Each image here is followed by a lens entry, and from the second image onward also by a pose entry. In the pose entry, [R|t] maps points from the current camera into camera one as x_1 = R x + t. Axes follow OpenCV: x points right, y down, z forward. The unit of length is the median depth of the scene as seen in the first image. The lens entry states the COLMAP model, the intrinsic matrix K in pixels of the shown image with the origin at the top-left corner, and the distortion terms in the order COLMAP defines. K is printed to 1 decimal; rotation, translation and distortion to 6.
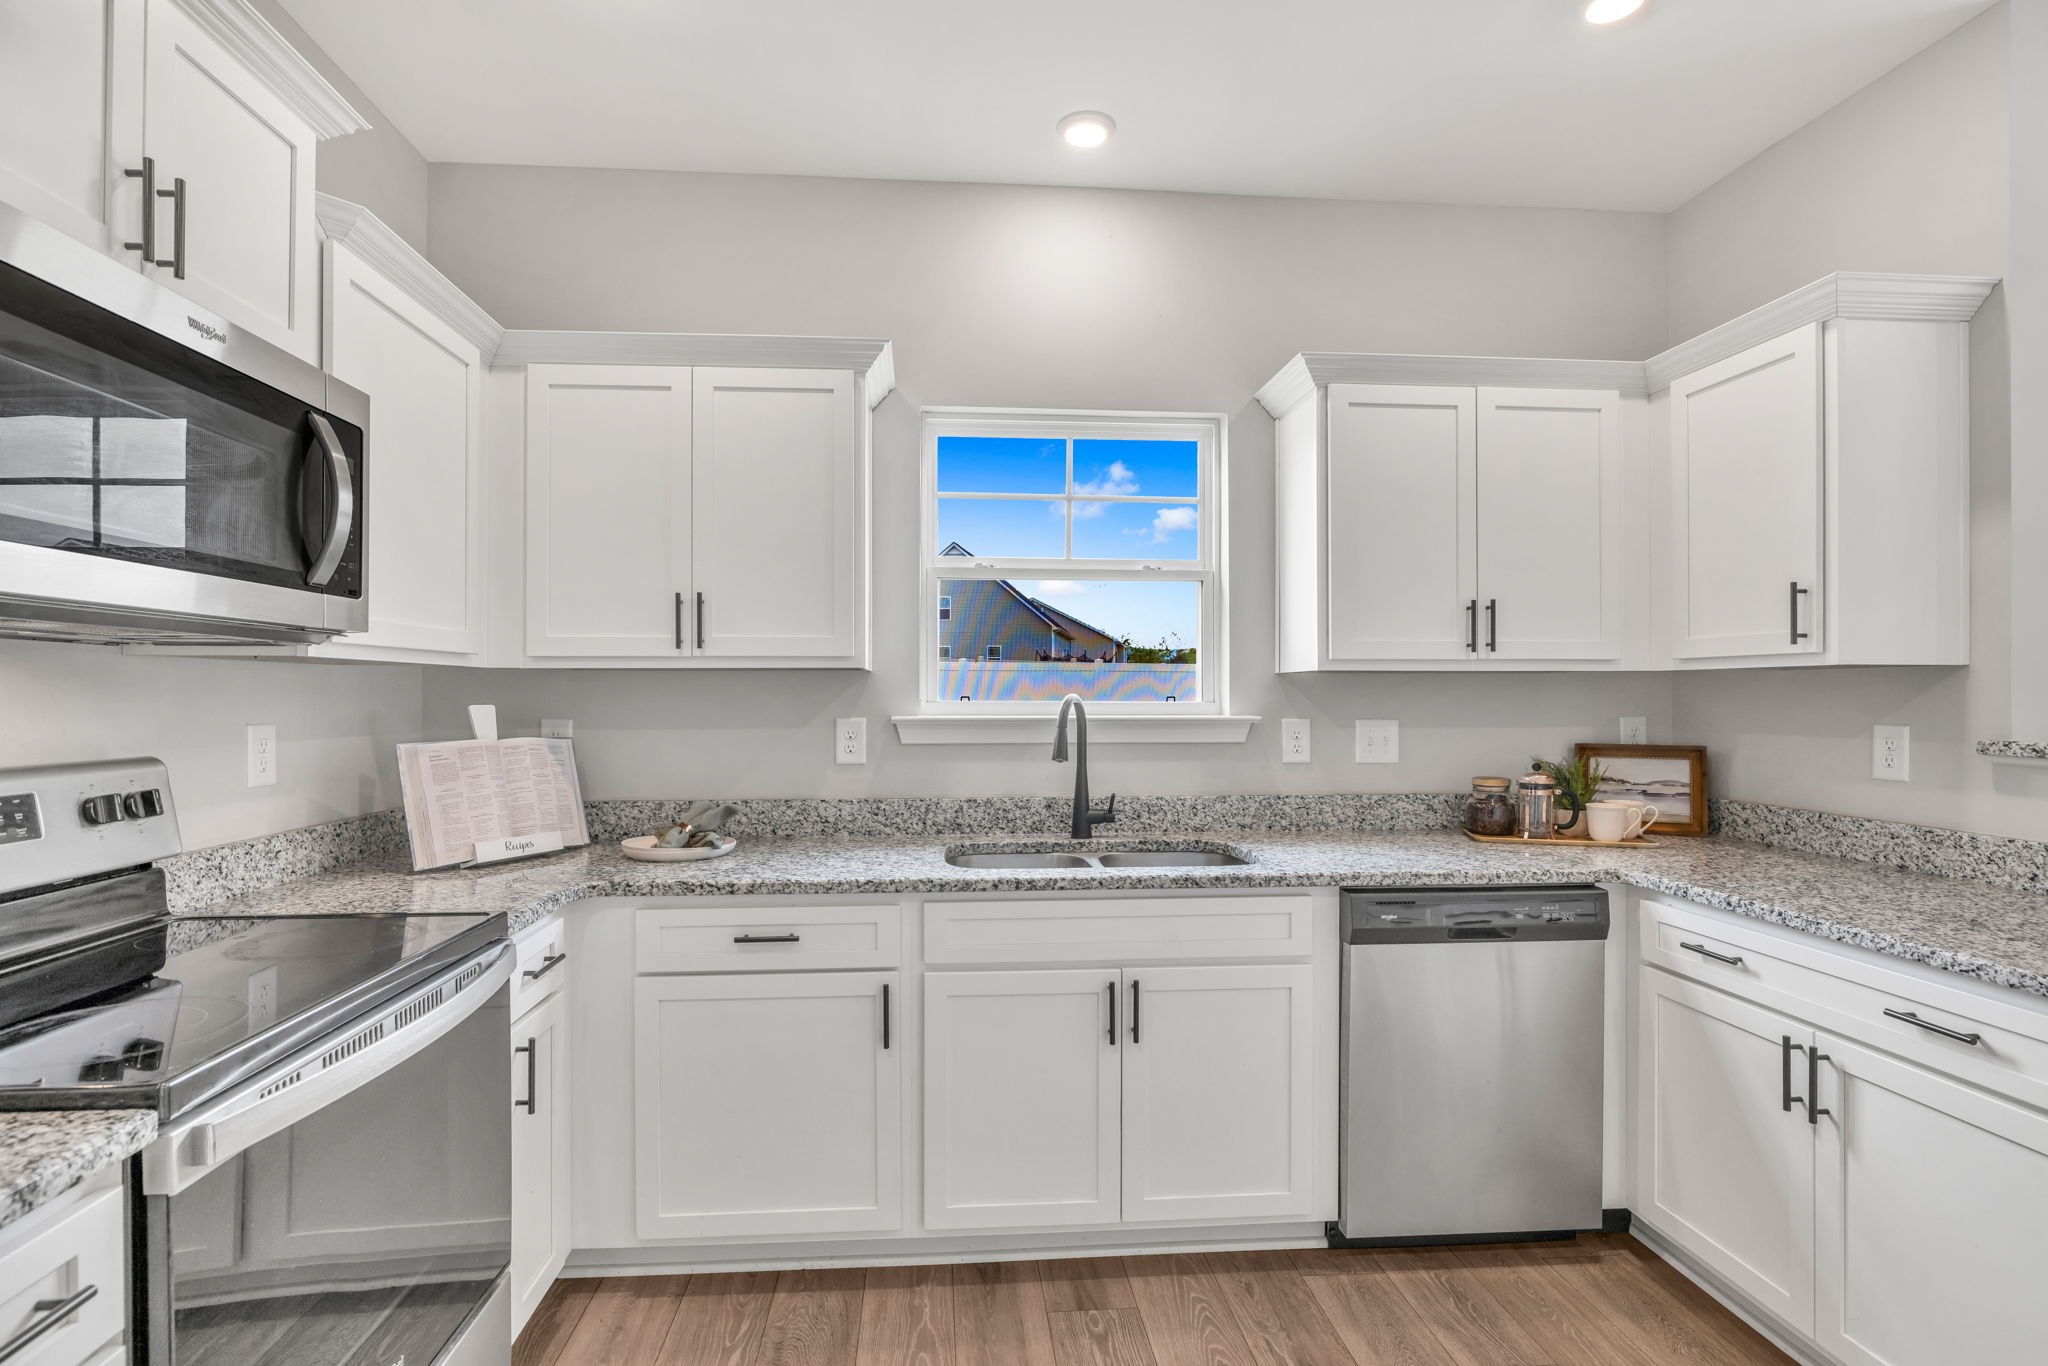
lens RADIAL K [[976.5, 0, 1060.8], [0, 976.5, 692.2], [0, 0, 1]] dist [-0.007204, 0.001043]
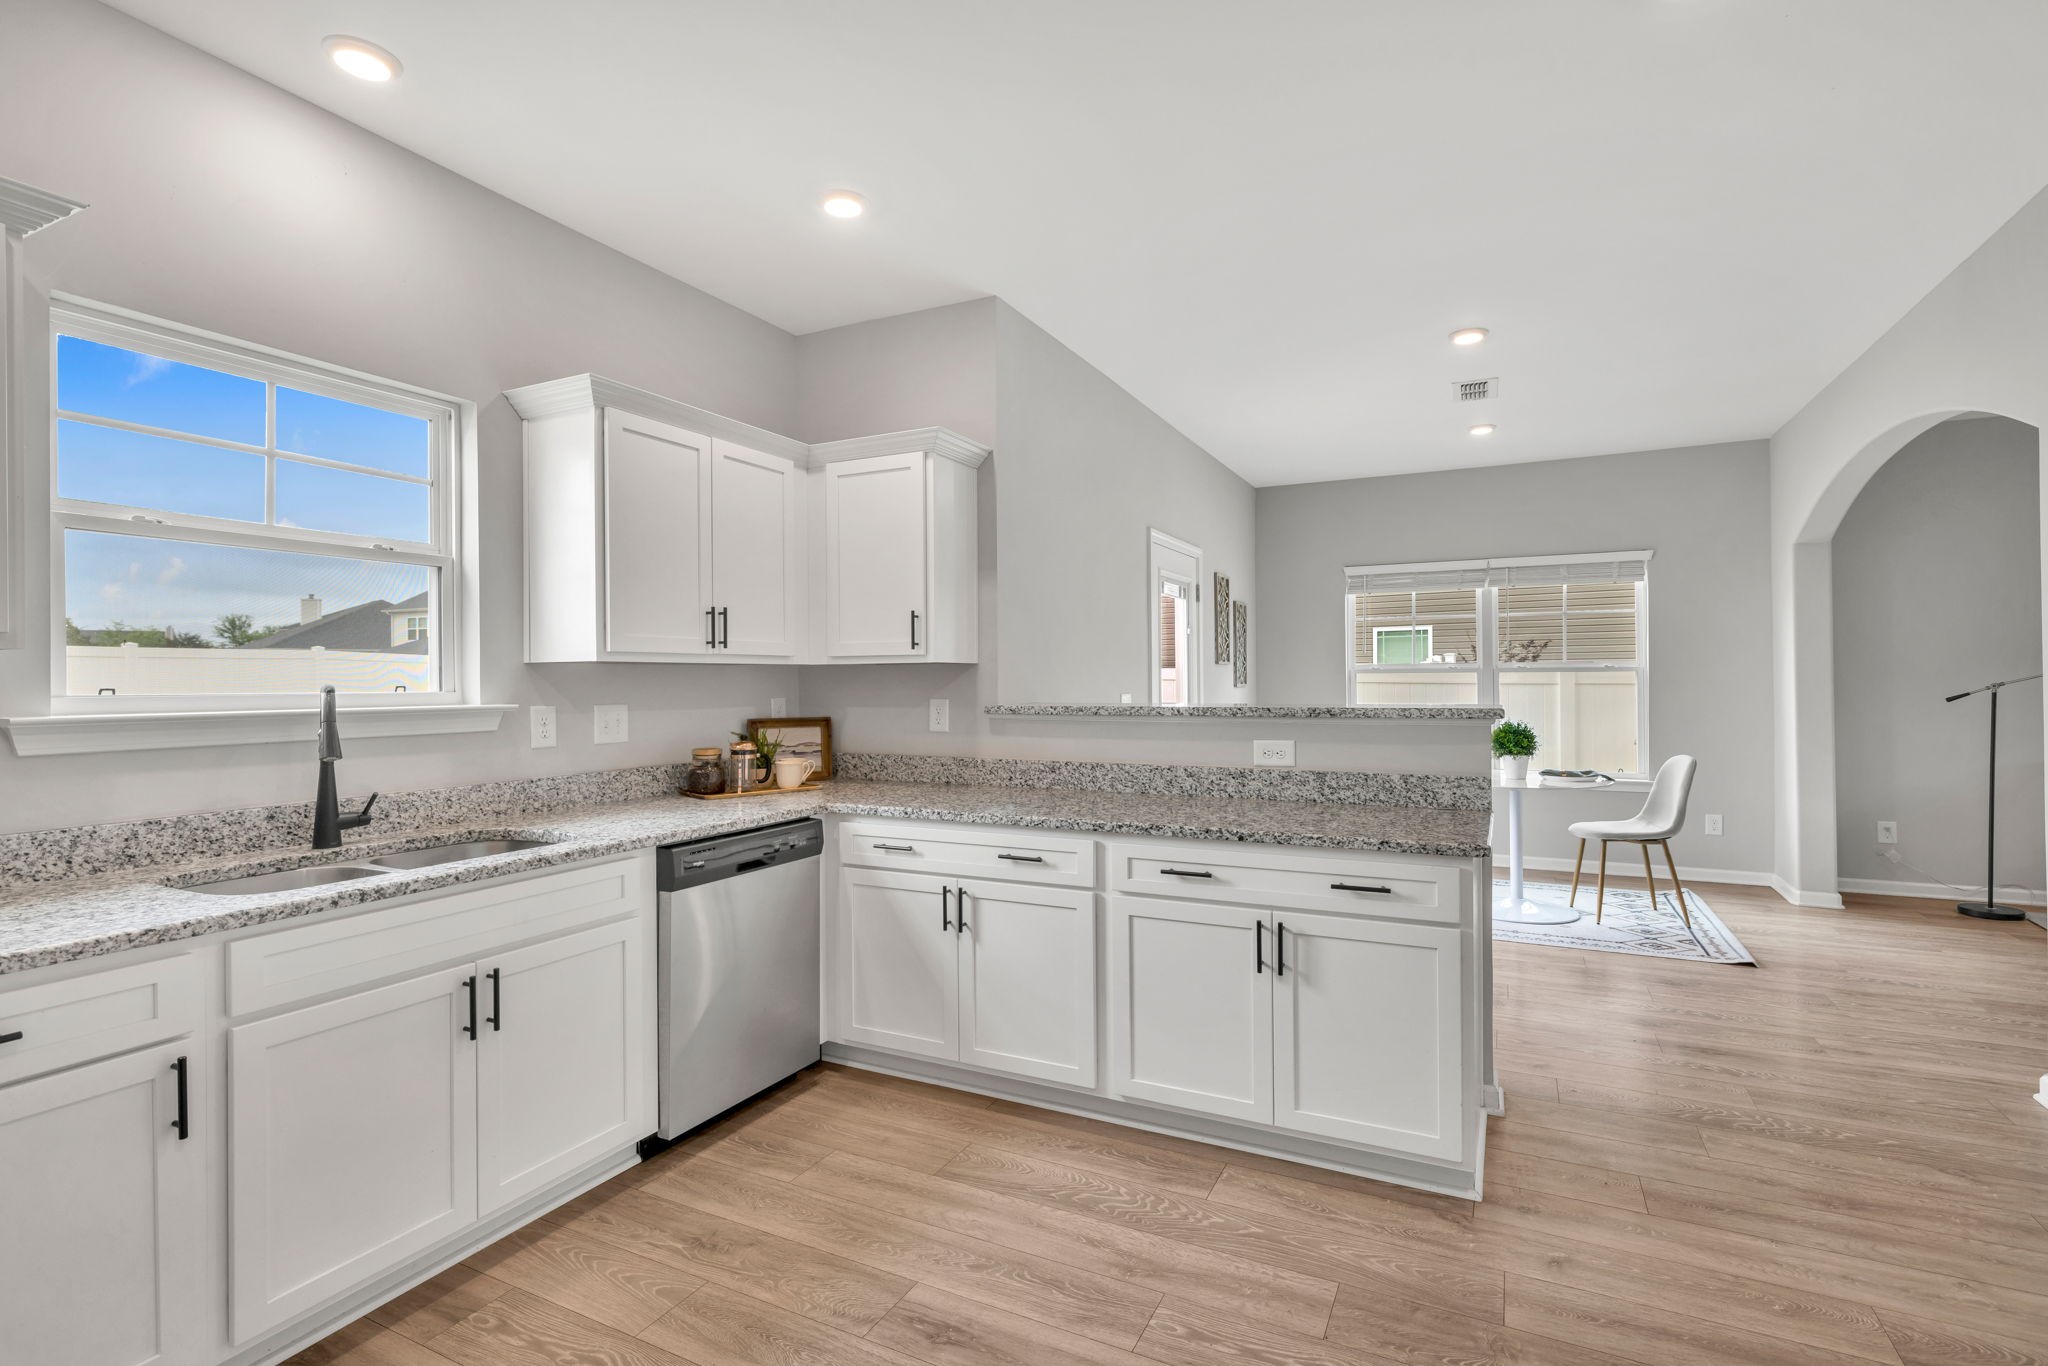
lens RADIAL K [[912.5, 0, 1013.8], [0, 912.5, 678.5], [0, 0, 1]] dist [-0.003109, 0.000584]
pose [[0.542785, -0.002101, 0.839869, -0.410543], [0.004607, 0.999989, -0.000476, 0.000305], [-0.839859, 0.004127, 0.542789, 0.042748]]
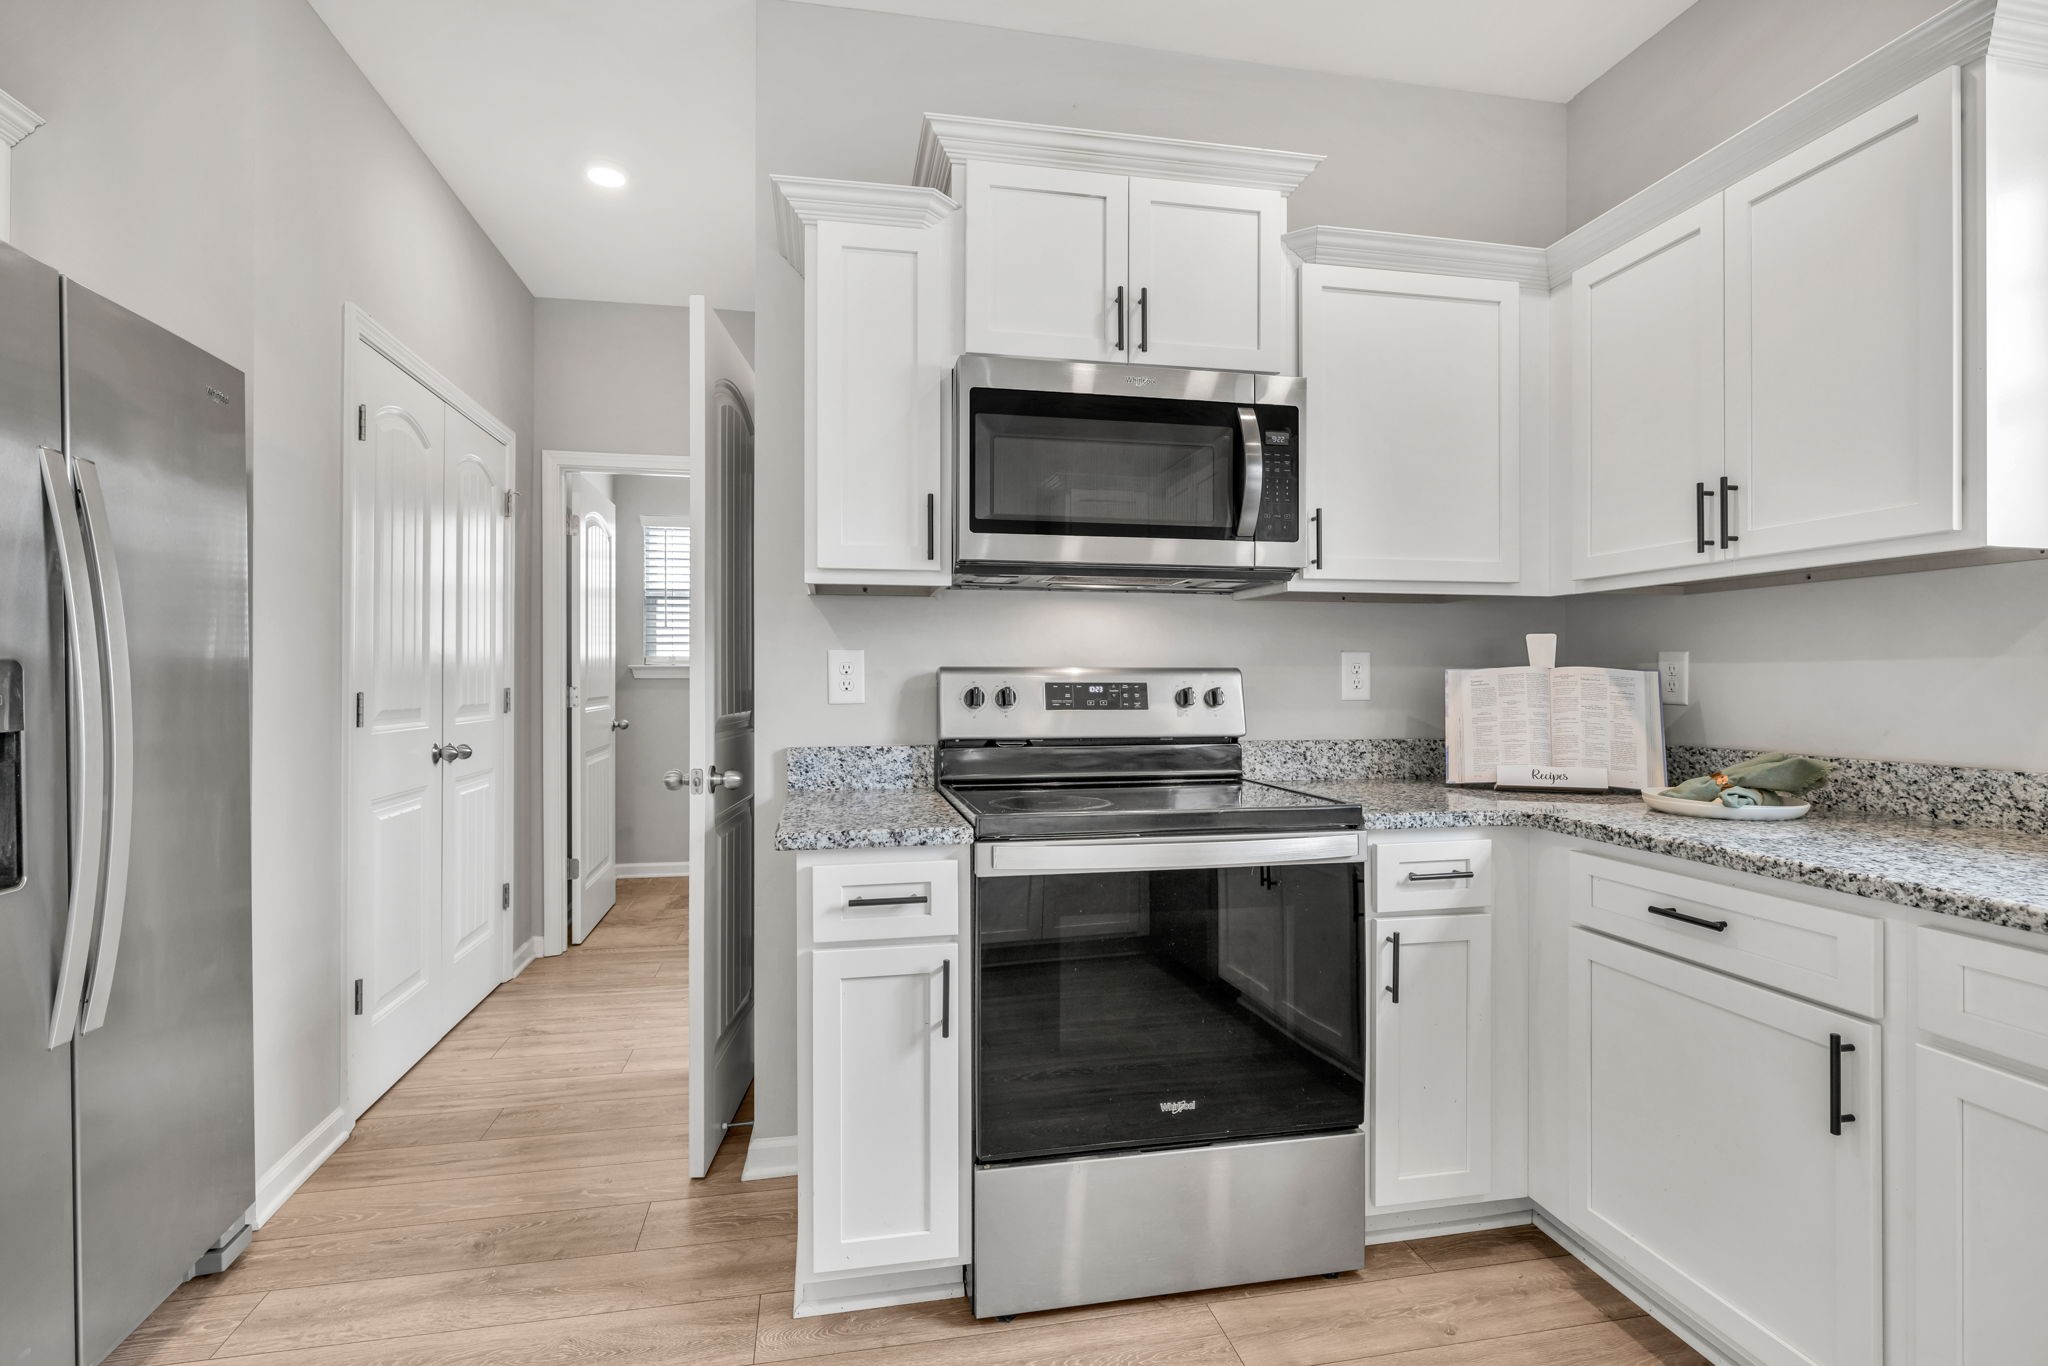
lens RADIAL K [[1001.0, 0, 963.6], [0, 1001.0, 677.3], [0, 0, 1]] dist [-0.001058, 0.000203]
pose [[0.066373, -0.001792, -0.997793, 0.420238], [0.002211, 0.999996, -0.001649, 0.062386], [0.997792, -0.002097, 0.066376, 0.368563]]
